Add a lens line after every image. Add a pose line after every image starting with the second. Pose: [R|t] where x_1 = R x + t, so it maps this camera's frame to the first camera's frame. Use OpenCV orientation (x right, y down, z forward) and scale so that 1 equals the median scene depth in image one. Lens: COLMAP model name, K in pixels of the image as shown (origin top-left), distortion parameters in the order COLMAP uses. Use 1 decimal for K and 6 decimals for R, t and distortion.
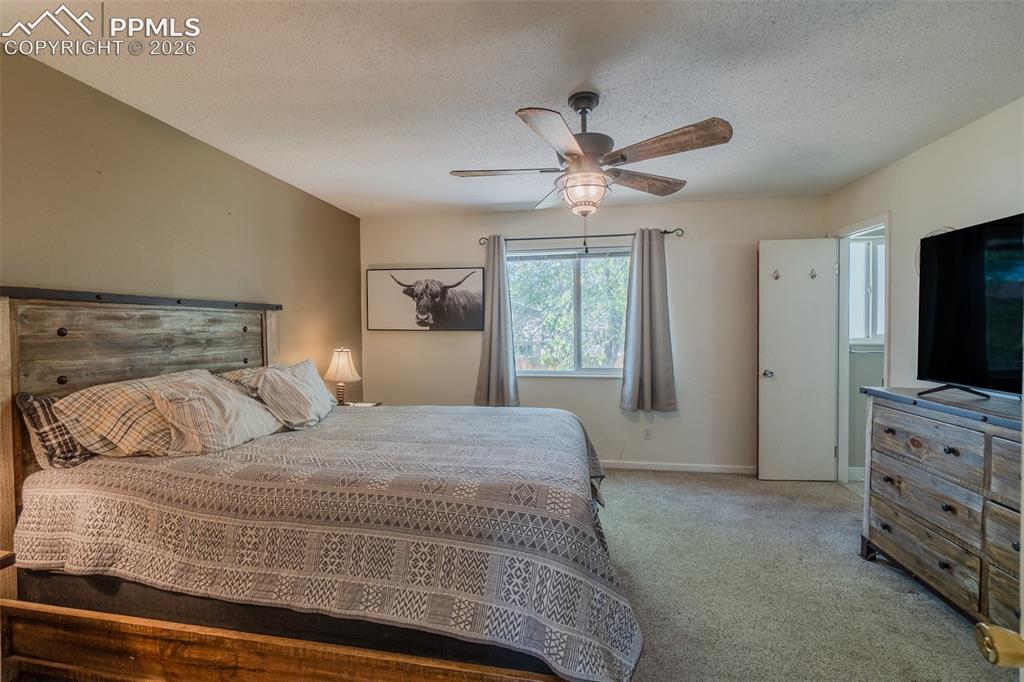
lens RADIAL K [[439.8, 0, 501.2], [0, 439.8, 336.3], [0, 0, 1]] dist [-0.007884, 0.001778]
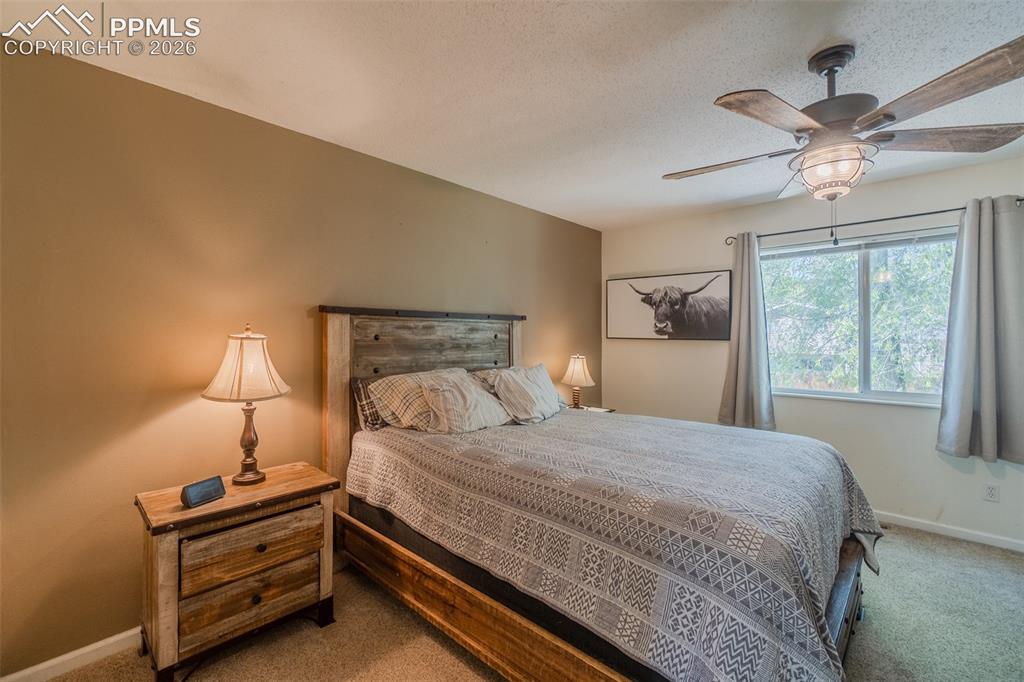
lens RADIAL K [[439.8, 0, 507.1], [0, 439.8, 335.7], [0, 0, 1]] dist [-0.007884, 0.001778]
pose [[0.838628, 0.007784, -0.544650, 0.144670], [-0.018638, 0.999722, -0.014411, -0.002099], [0.544386, 0.022237, 0.838540, 0.008870]]
